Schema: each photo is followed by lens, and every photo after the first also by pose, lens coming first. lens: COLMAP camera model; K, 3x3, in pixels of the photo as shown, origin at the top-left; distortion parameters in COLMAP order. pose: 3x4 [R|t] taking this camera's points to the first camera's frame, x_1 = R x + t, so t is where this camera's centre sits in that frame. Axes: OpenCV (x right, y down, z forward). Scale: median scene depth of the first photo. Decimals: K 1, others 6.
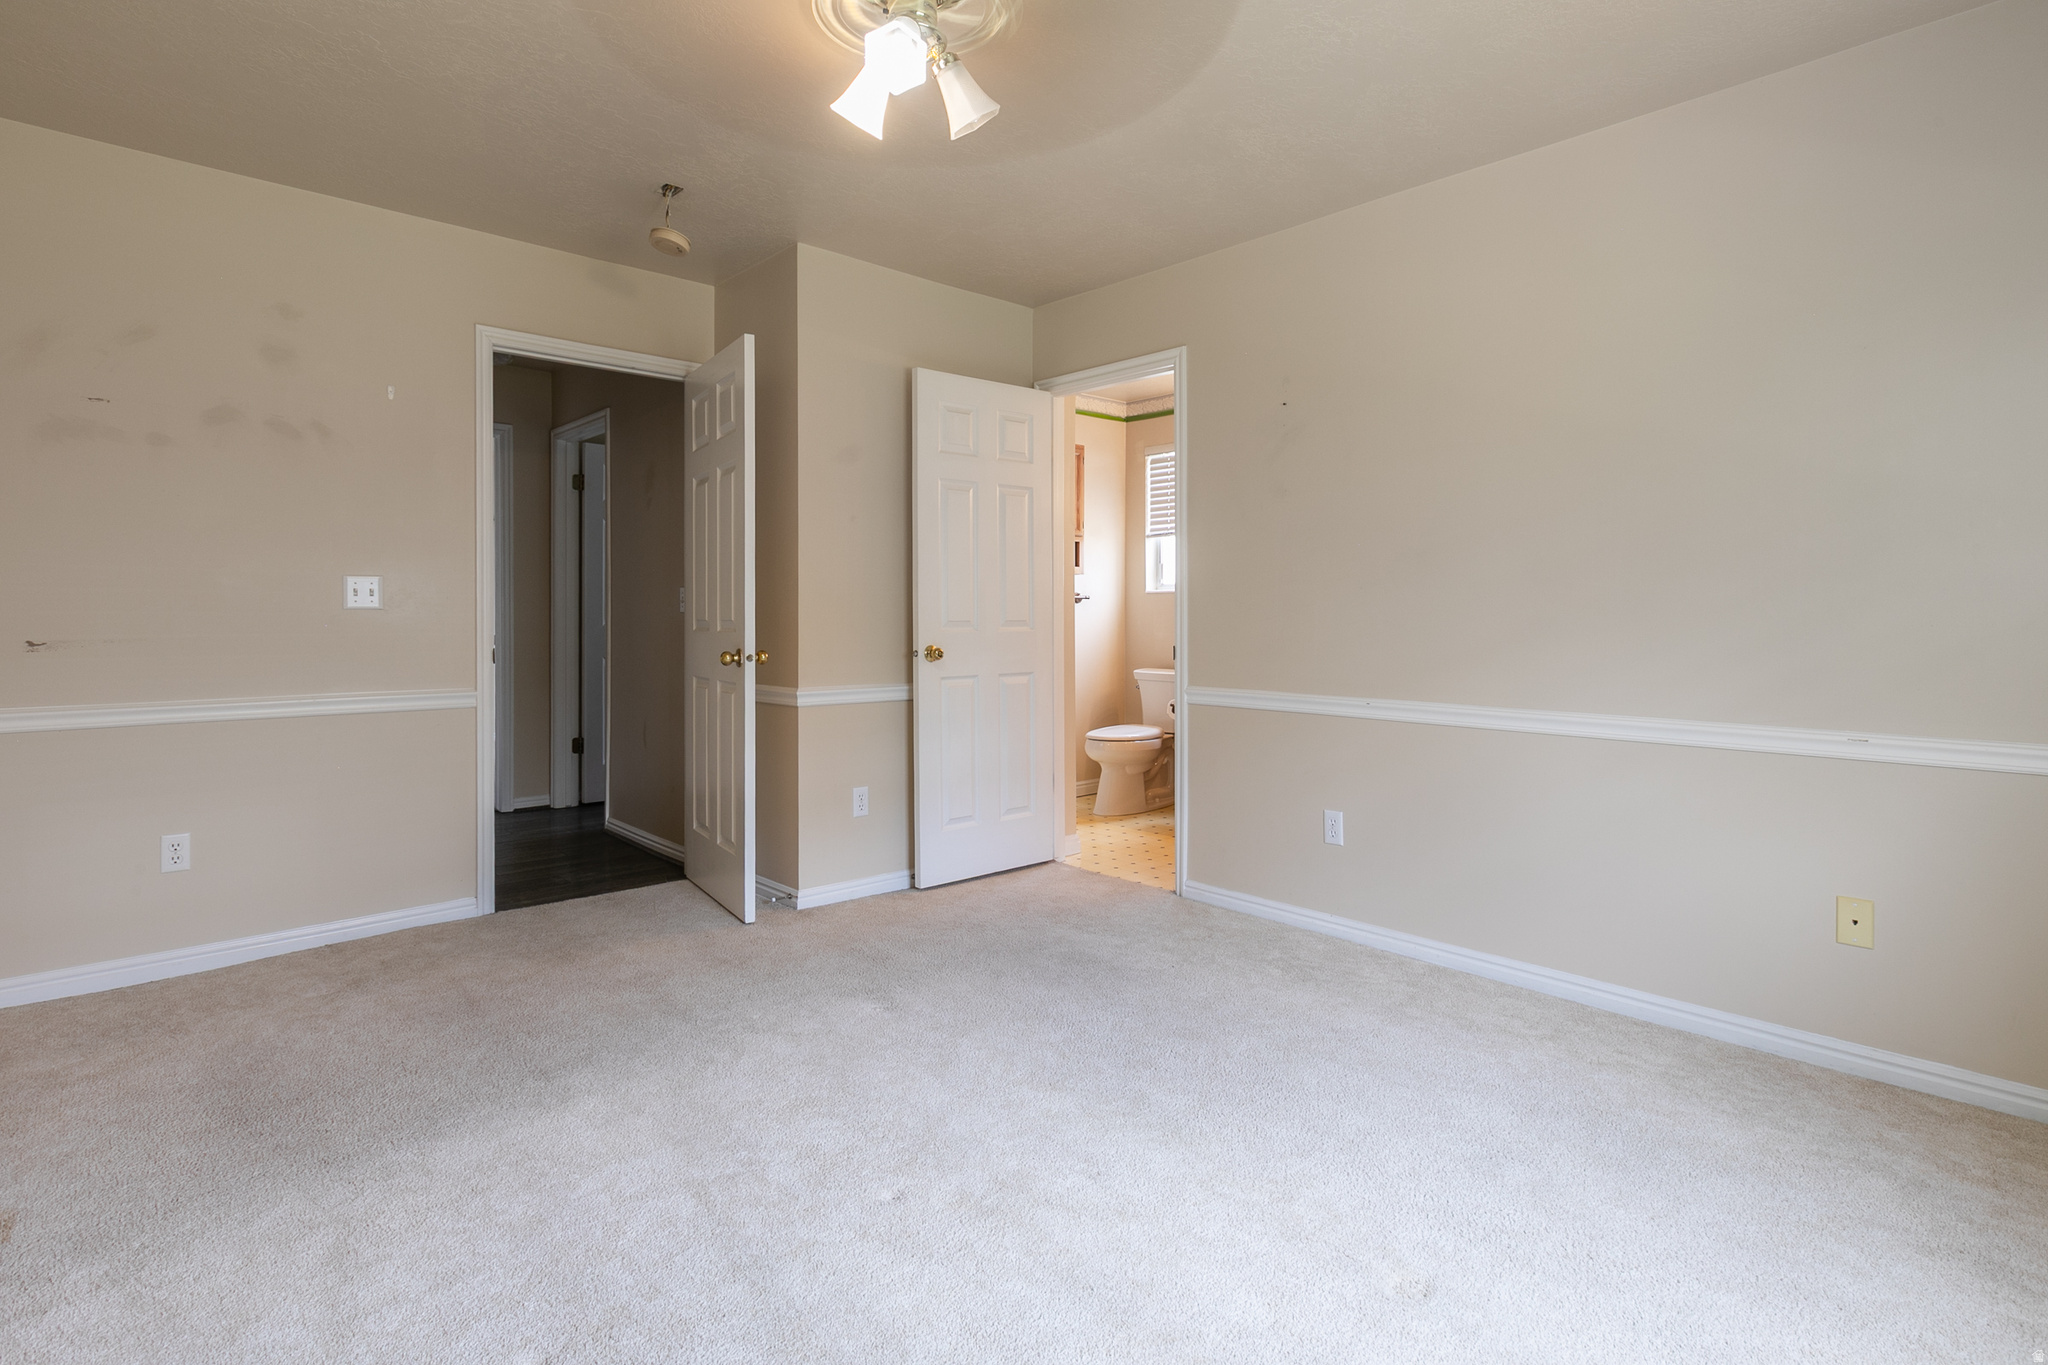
lens RADIAL K [[1032.5, 0, 1026.3], [0, 1032.5, 627.8], [0, 0, 1]] dist [0.073396, 0.000172]
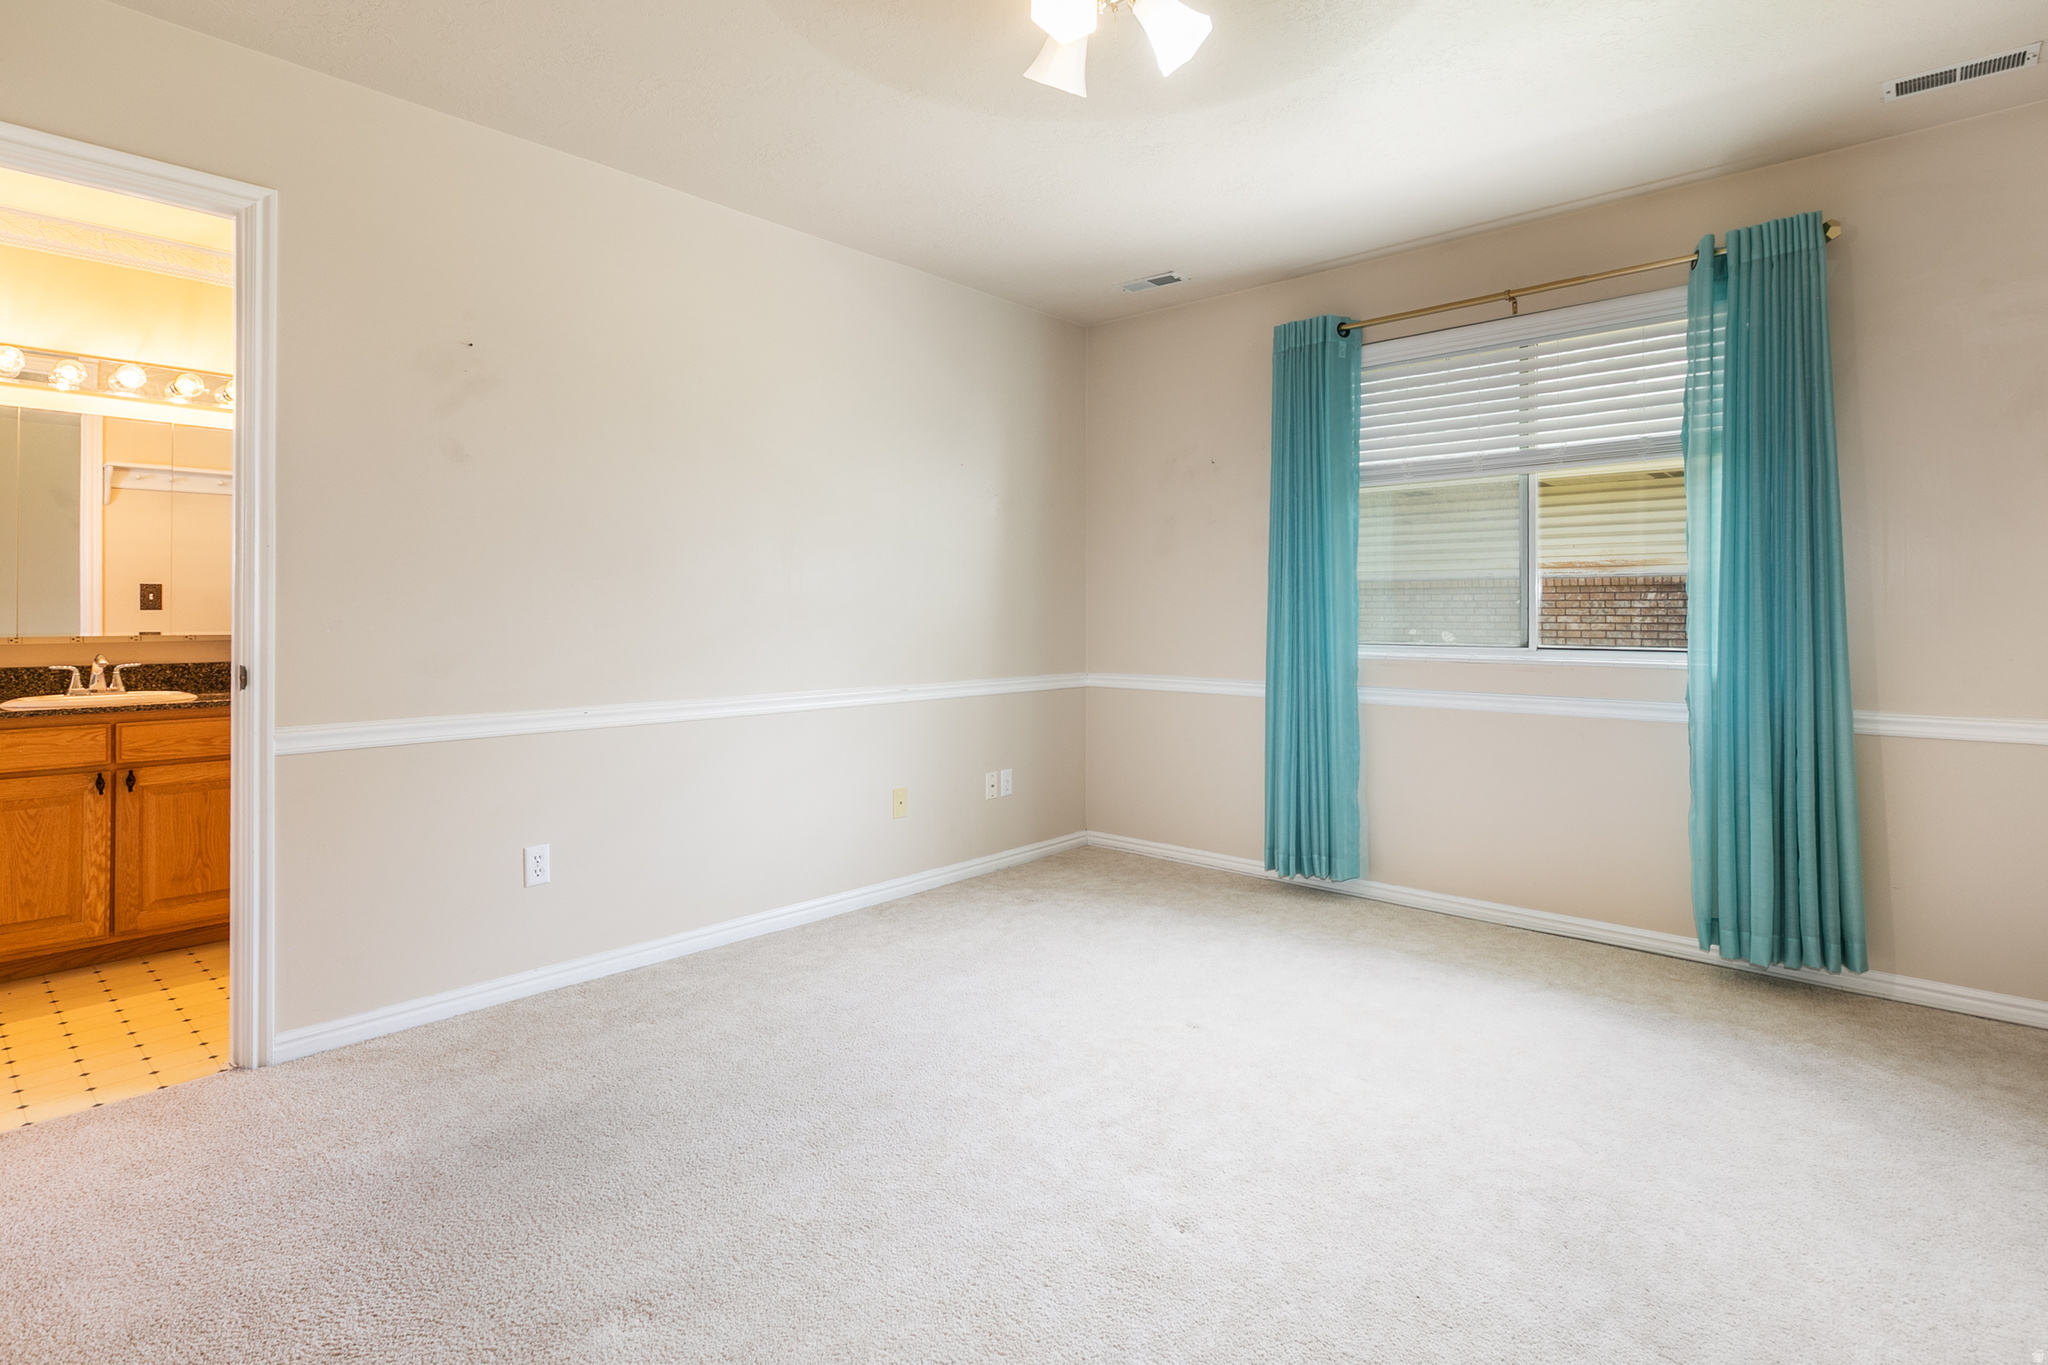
lens RADIAL K [[1029.7, 0, 1020.5], [0, 1029.7, 610.7], [0, 0, 1]] dist [-0.001150, -0.000189]
pose [[-0.073063, 0.002192, 0.997325, -0.616469], [0.021756, 0.999763, -0.000604, -0.006648], [-0.997090, 0.021654, -0.073094, 0.723394]]
